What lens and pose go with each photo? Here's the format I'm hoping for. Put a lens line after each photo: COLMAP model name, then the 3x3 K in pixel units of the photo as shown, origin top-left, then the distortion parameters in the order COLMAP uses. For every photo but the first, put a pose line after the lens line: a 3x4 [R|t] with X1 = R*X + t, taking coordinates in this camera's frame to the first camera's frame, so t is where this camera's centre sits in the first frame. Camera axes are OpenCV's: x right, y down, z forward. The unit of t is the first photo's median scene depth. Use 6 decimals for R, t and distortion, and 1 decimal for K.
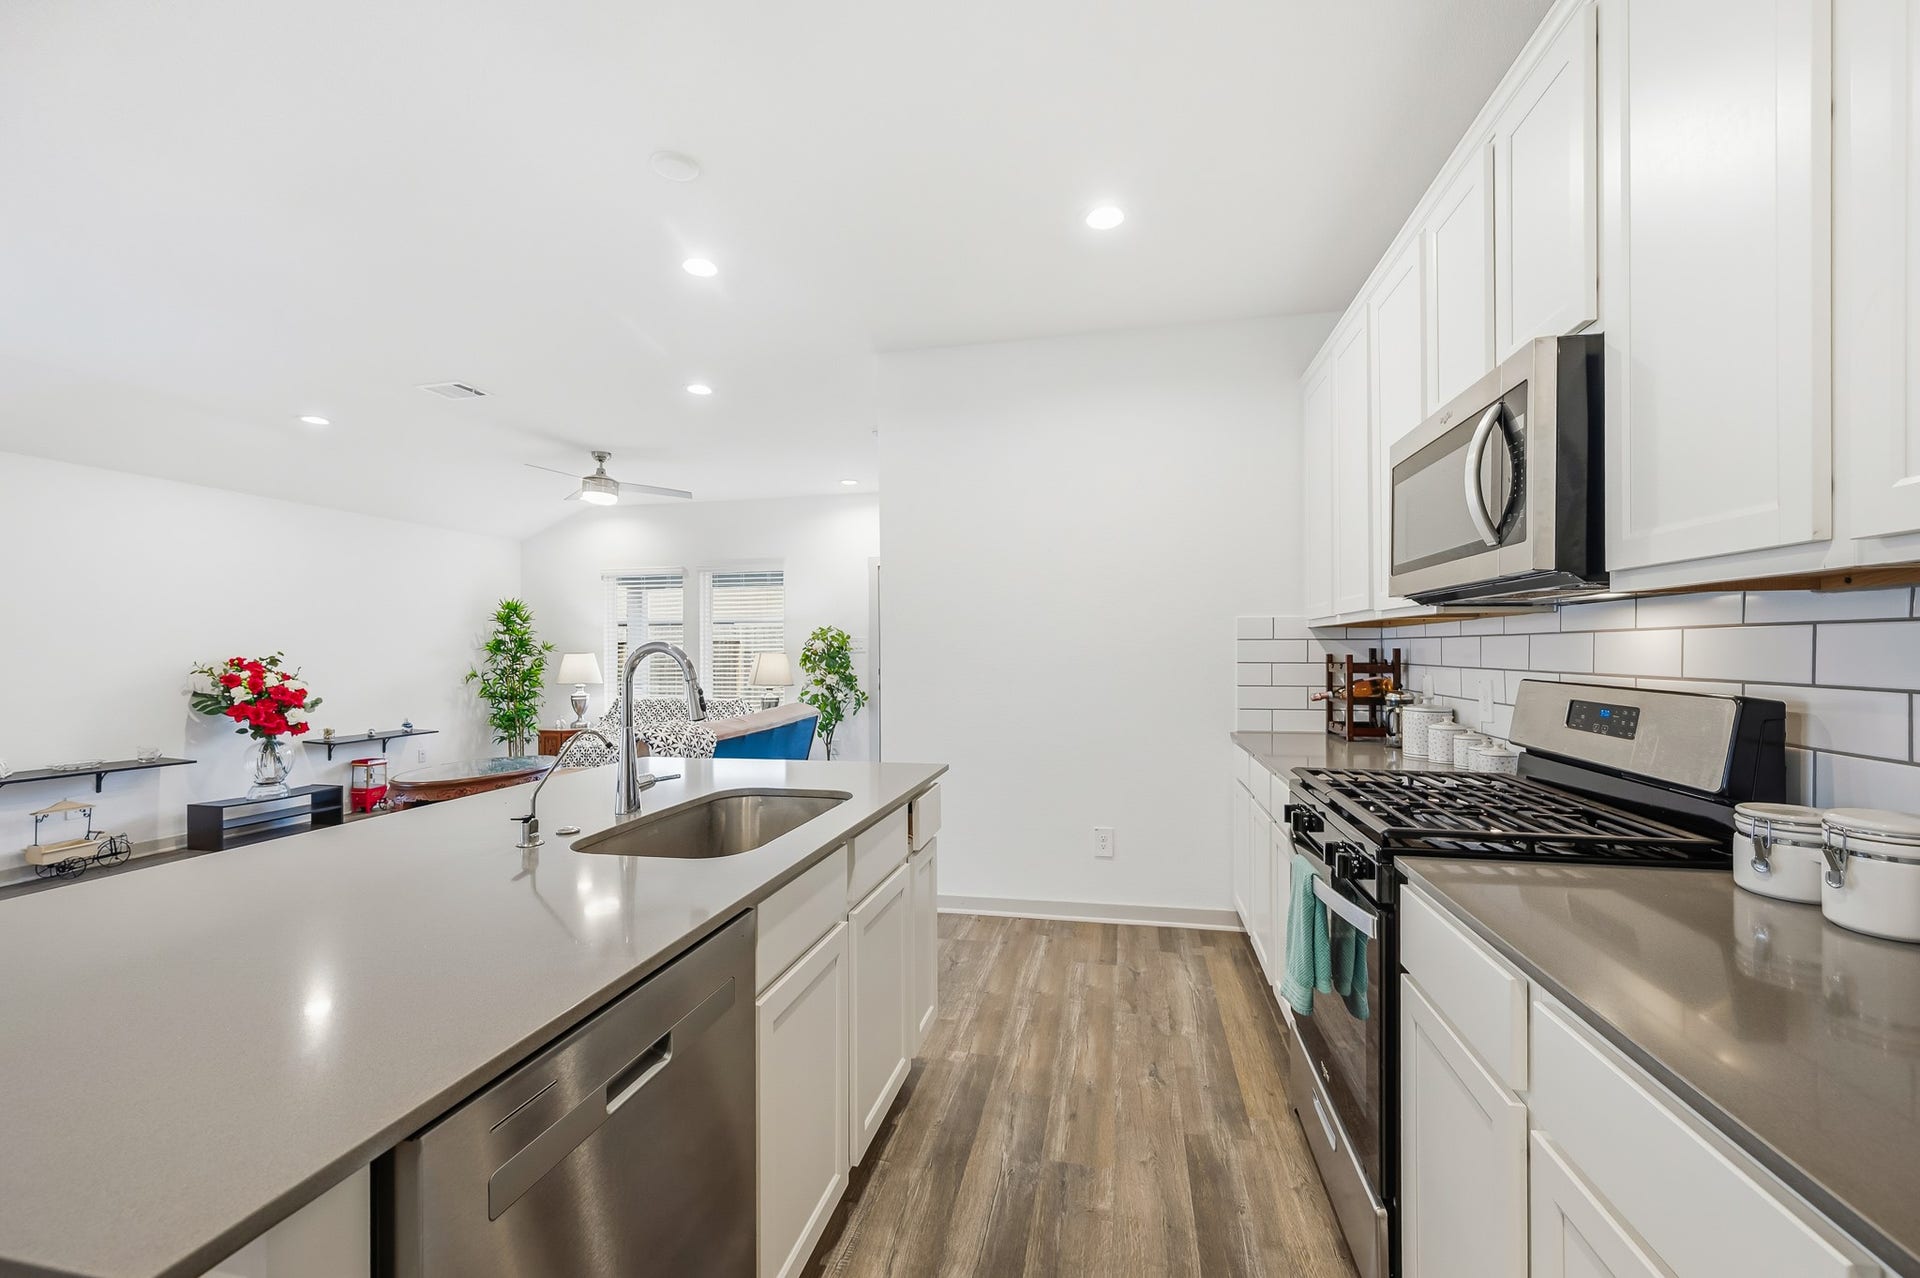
lens RADIAL K [[768.1, 0, 975.5], [0, 768.1, 639.4], [0, 0, 1]] dist [-0.000045, -0.000153]
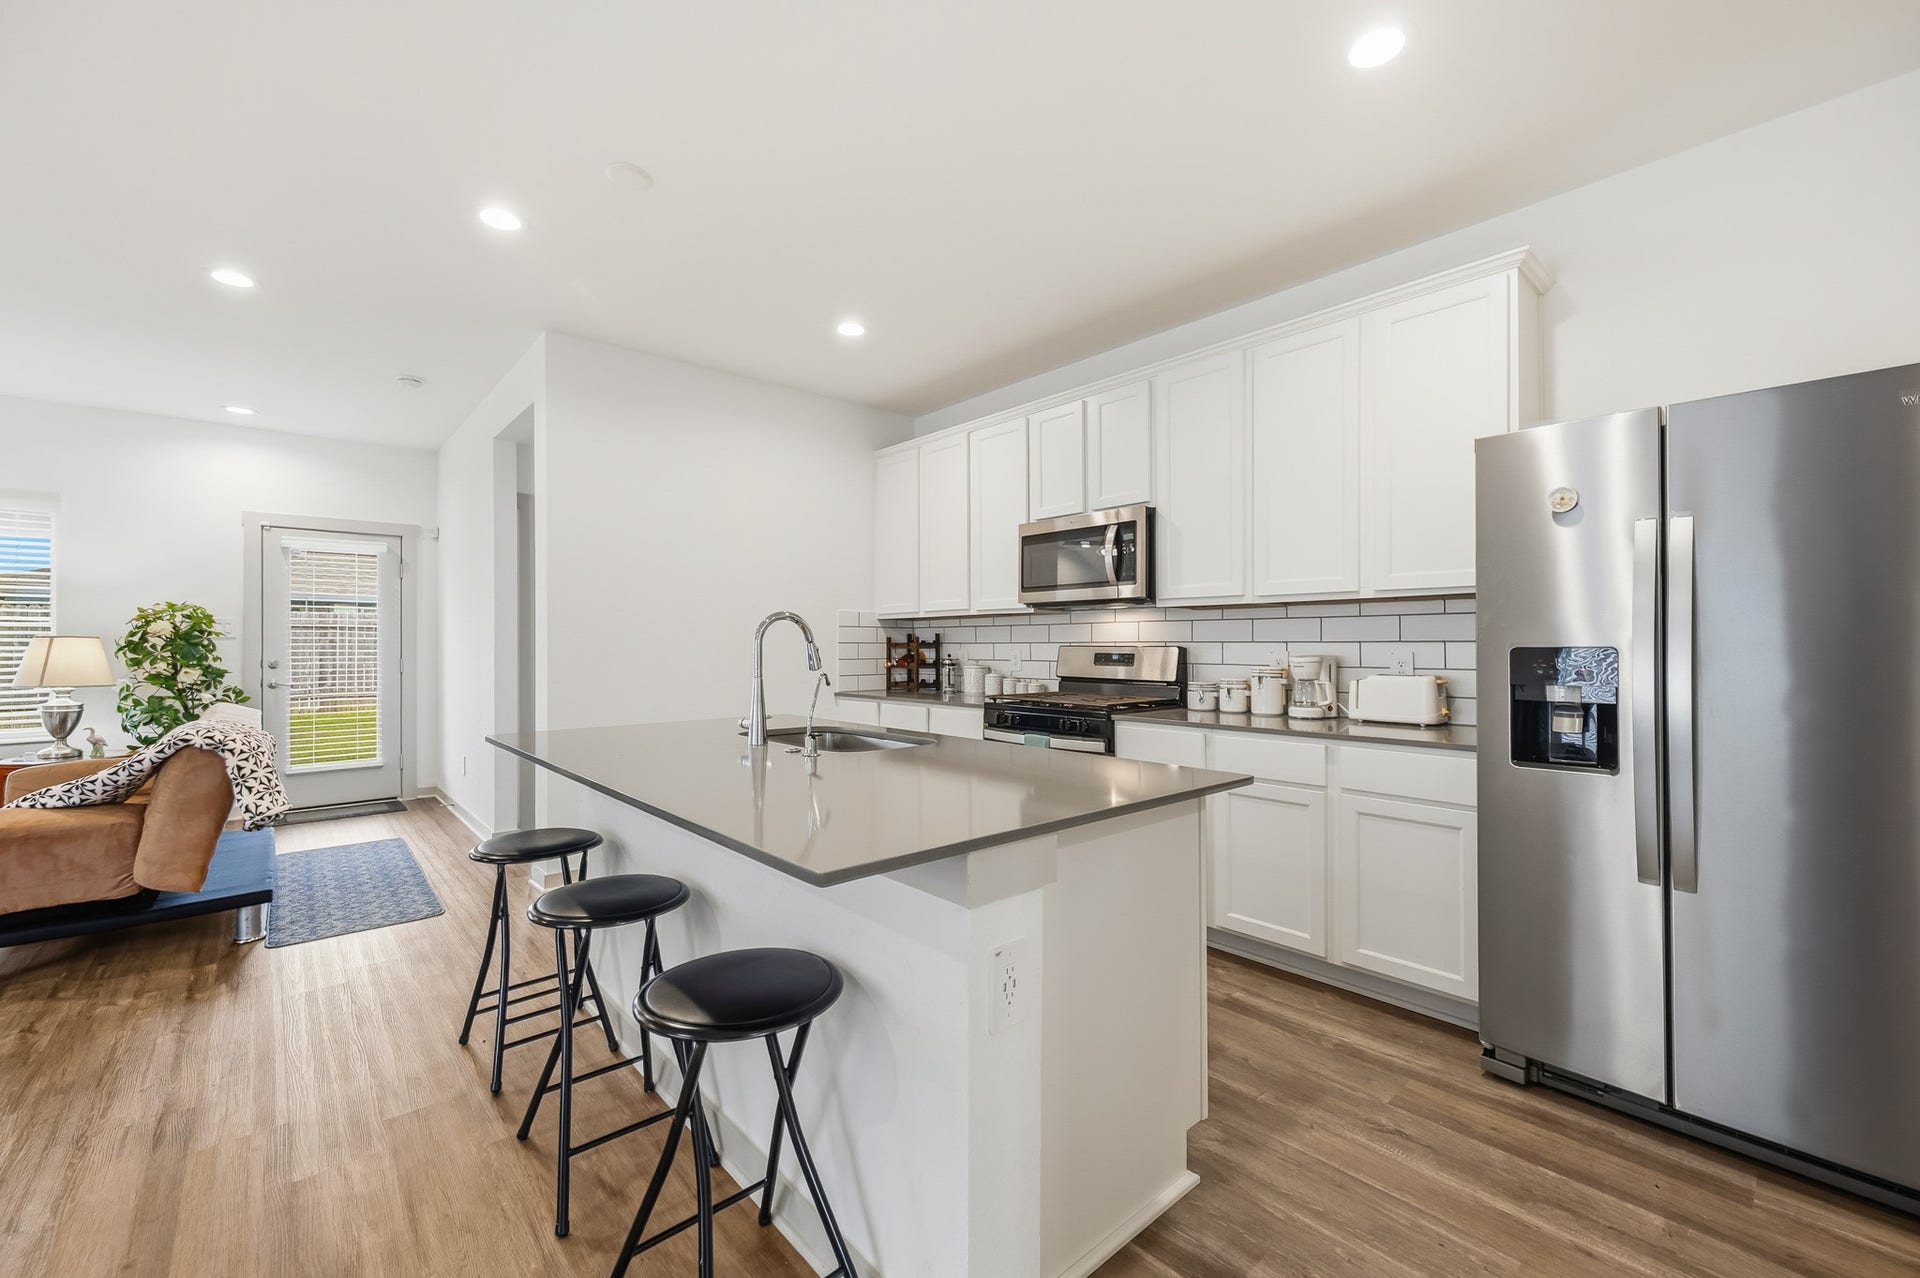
lens RADIAL K [[768.1, 0, 962.0], [0, 768.1, 638.1], [0, 0, 1]] dist [-0.000045, -0.000153]
pose [[0.605589, 0.009082, 0.795726, -0.648374], [-0.010516, 0.999939, -0.003410, 0.024654], [-0.795708, -0.006303, 0.605648, -0.024954]]
